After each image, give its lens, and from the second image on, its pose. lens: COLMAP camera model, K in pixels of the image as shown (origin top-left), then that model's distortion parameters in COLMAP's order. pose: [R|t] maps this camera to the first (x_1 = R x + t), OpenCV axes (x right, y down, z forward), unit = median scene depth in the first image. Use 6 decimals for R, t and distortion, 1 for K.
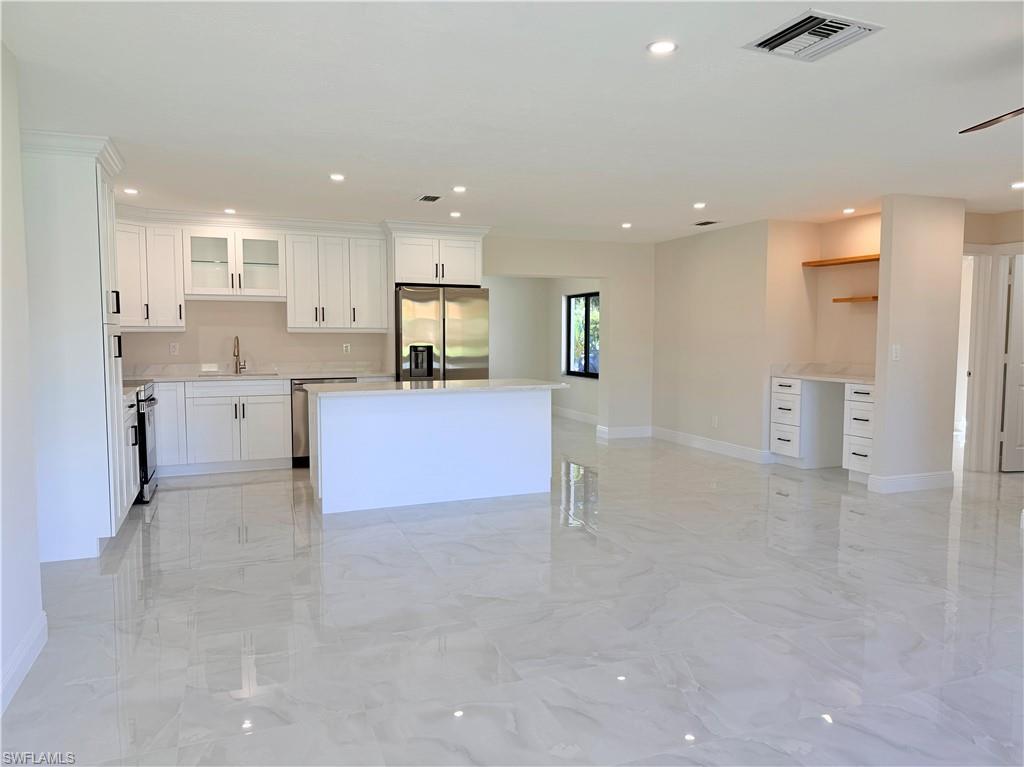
lens RADIAL K [[711.1, 0, 513.3], [0, 711.1, 386.3], [0, 0, 1]] dist [0.059018, -0.035652]
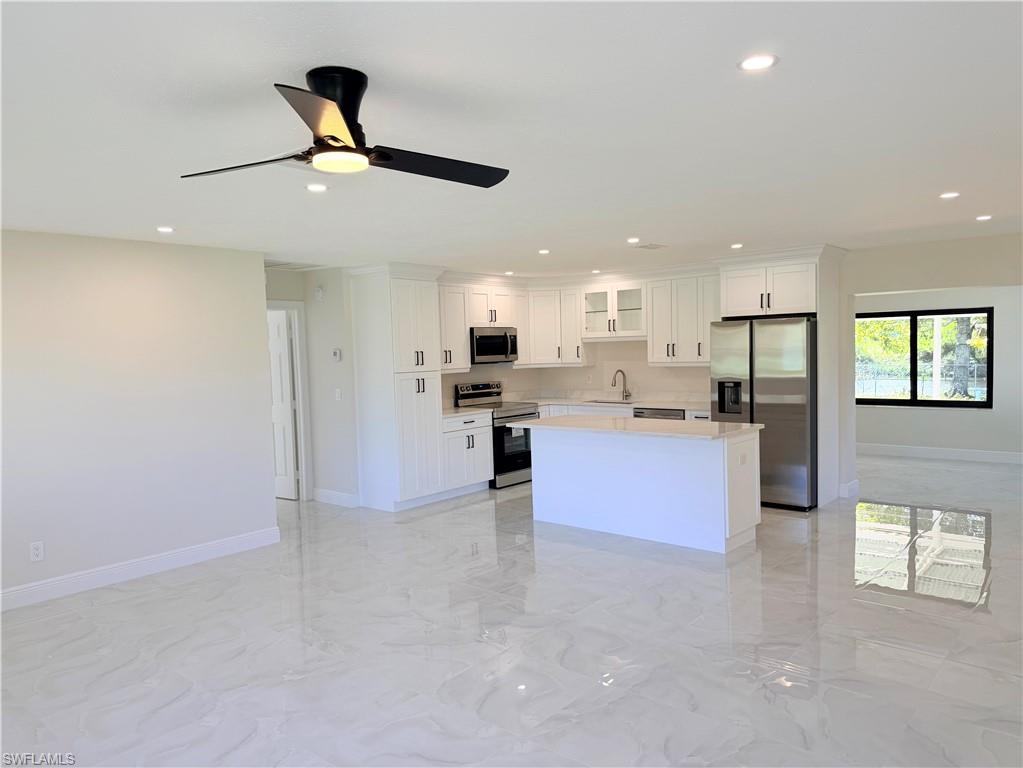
lens RADIAL K [[710.4, 0, 514.8], [0, 710.4, 386.1], [0, 0, 1]] dist [0.059018, -0.035652]
pose [[0.467479, 0.031975, -0.883426, 0.614760], [-0.036102, 0.999202, 0.017062, -0.057902], [0.883267, 0.023917, 0.468261, 0.286768]]
